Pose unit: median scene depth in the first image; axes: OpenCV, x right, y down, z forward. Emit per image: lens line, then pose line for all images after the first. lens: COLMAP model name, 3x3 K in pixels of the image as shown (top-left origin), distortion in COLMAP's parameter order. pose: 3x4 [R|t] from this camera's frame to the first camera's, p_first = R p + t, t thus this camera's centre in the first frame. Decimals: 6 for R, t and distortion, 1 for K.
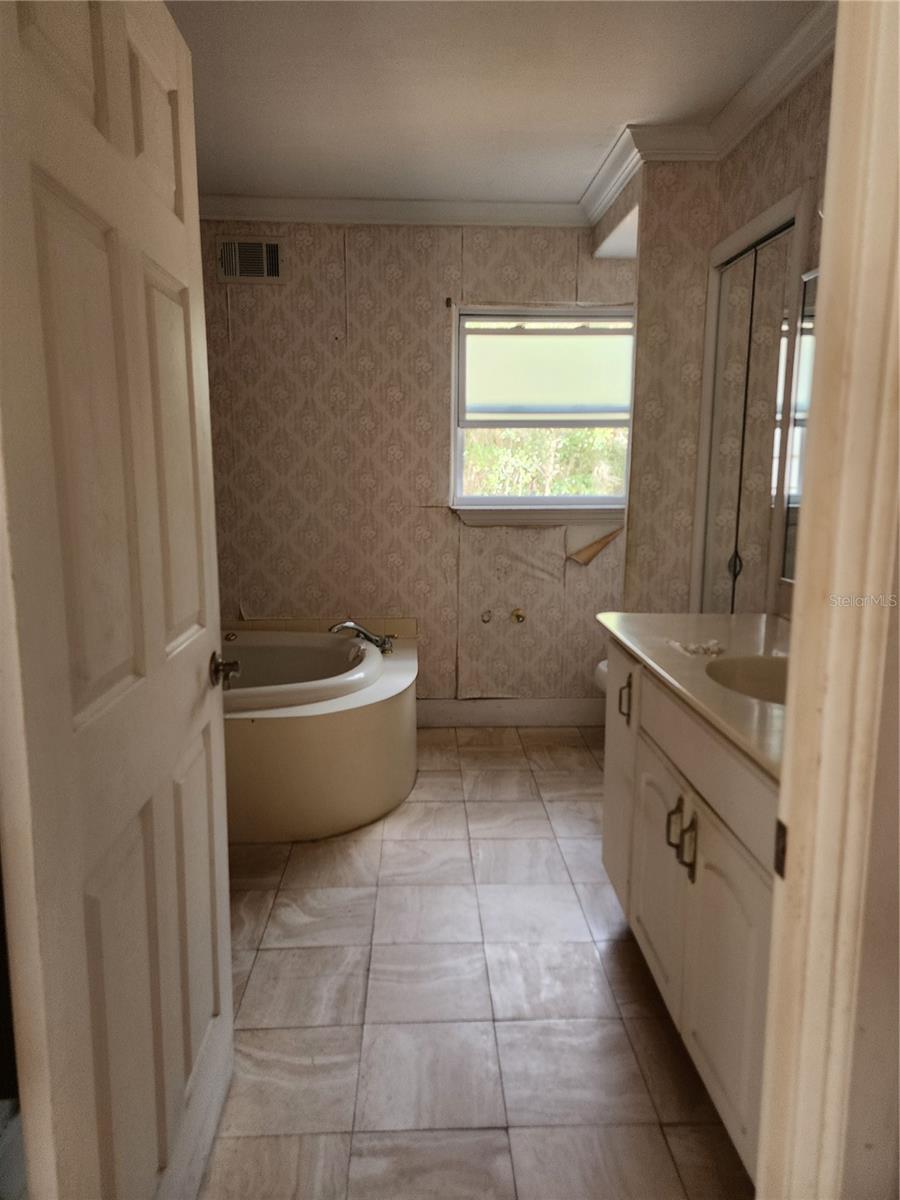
lens RADIAL K [[797.2, 0, 451.8], [0, 797.2, 600.0], [0, 0, 1]] dist [0.077271, -0.066491]
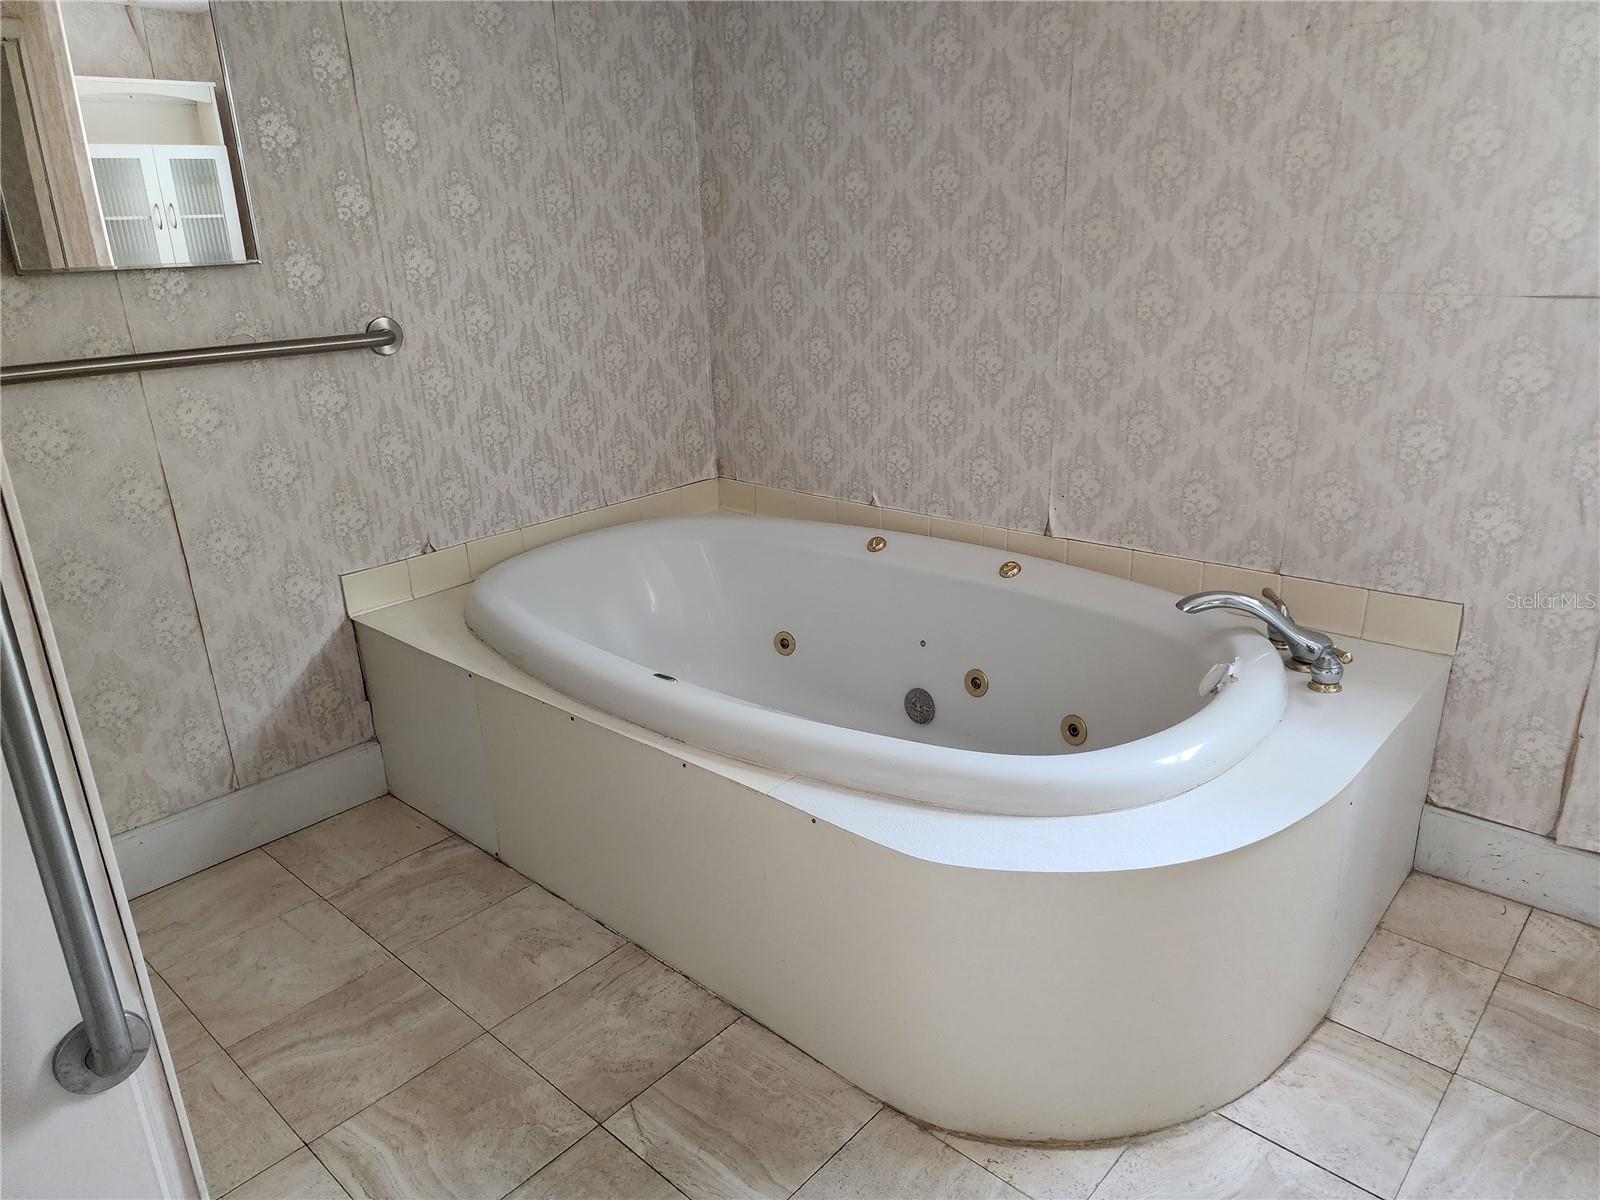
lens RADIAL K [[1062.9, 0, 791.0], [0, 1062.9, 598.0], [0, 0, 1]] dist [0.077271, -0.066491]
pose [[0.699173, 0.202736, -0.685606, 0.084431], [-0.076012, 0.974596, 0.210675, -0.064728], [0.710901, -0.095184, 0.696821, 0.435597]]
